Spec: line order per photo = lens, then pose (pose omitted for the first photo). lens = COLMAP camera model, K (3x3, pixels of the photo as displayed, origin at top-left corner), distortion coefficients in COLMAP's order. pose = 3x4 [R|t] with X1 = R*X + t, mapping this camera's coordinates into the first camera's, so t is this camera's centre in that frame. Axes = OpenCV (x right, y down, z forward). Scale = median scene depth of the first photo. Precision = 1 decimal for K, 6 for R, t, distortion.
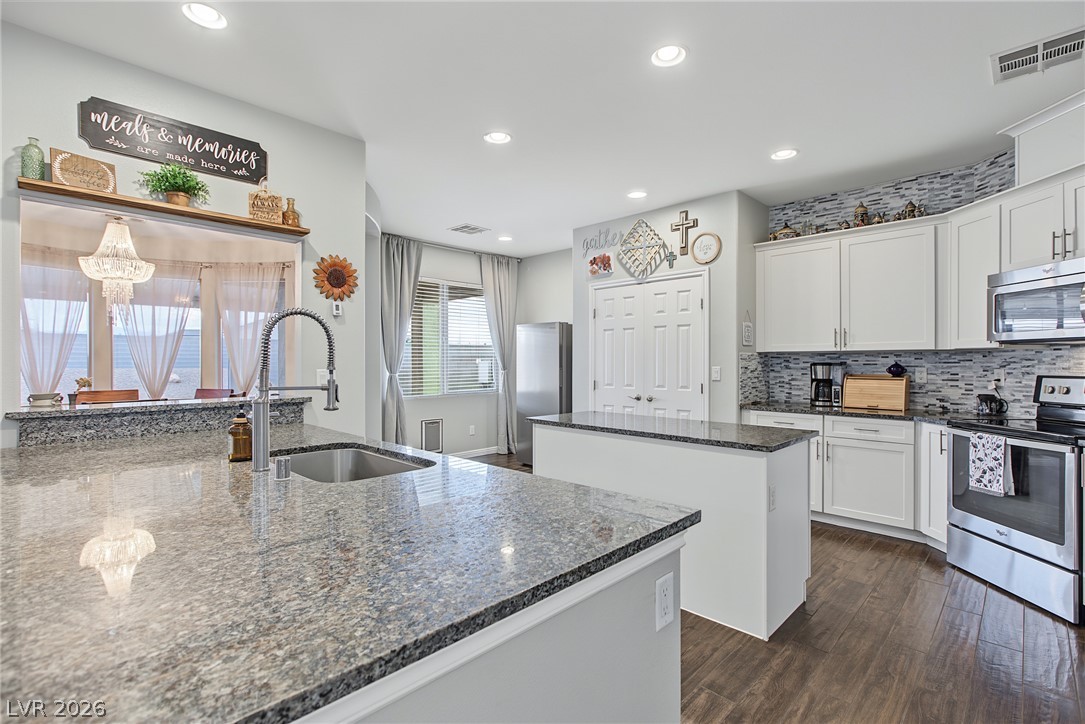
lens RADIAL K [[499.7, 0, 534.4], [0, 499.7, 360.5], [0, 0, 1]] dist [-0.006173, -0.001223]
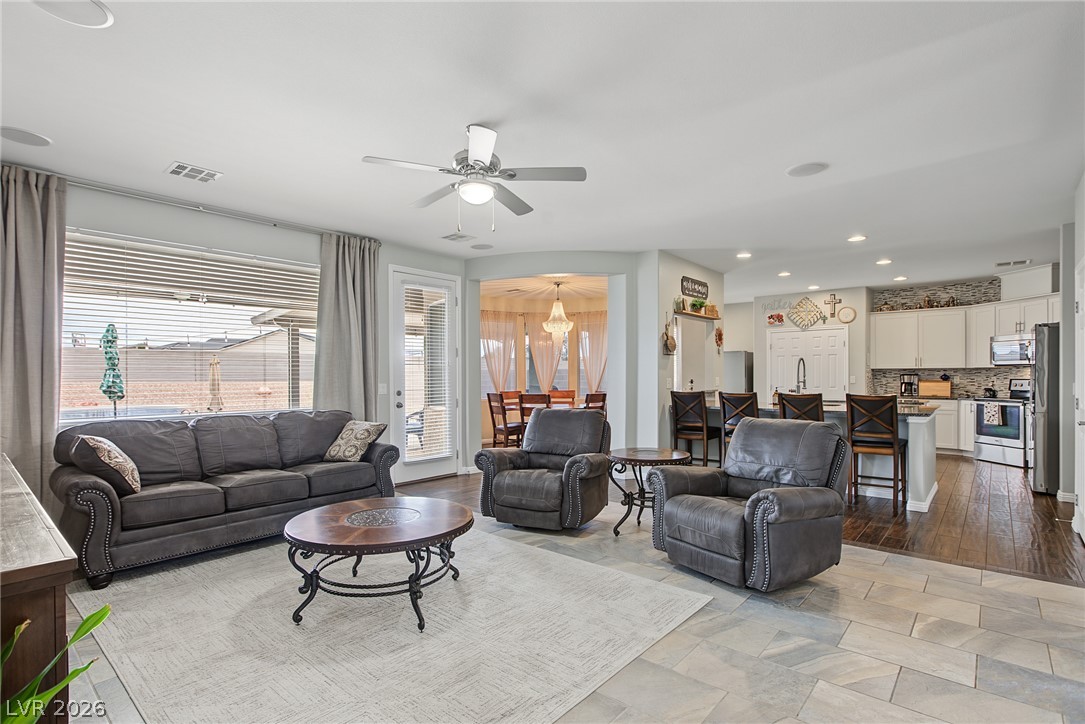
lens RADIAL K [[499.7, 0, 556.7], [0, 499.7, 376.0], [0, 0, 1]] dist [-0.006173, -0.001223]
pose [[0.998371, -0.002445, 0.057012, -1.035732], [0.002248, 0.999991, 0.003518, 0.002103], [-0.057020, -0.003384, 0.998367, -1.005628]]
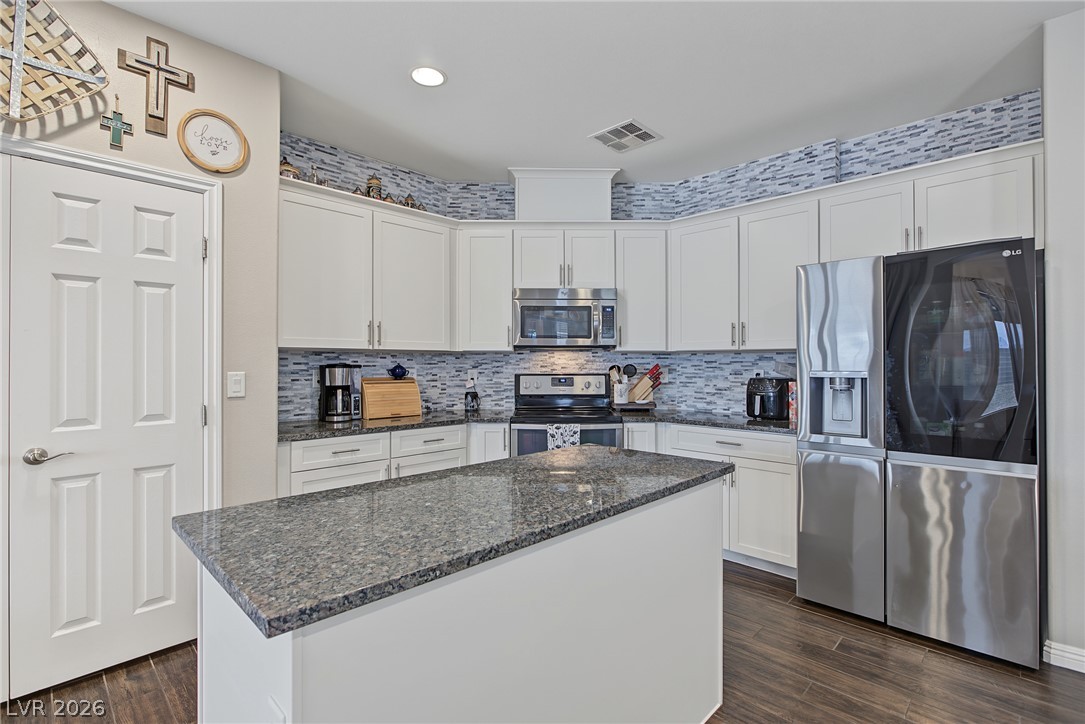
lens RADIAL K [[499.7, 0, 534.9], [0, 499.7, 360.9], [0, 0, 1]] dist [-0.006173, -0.001223]
pose [[-0.002614, 0.006413, 0.999976, -0.201166], [-0.001115, 0.999979, -0.006416, 0.004350], [-0.999996, -0.001132, -0.002607, 0.783561]]
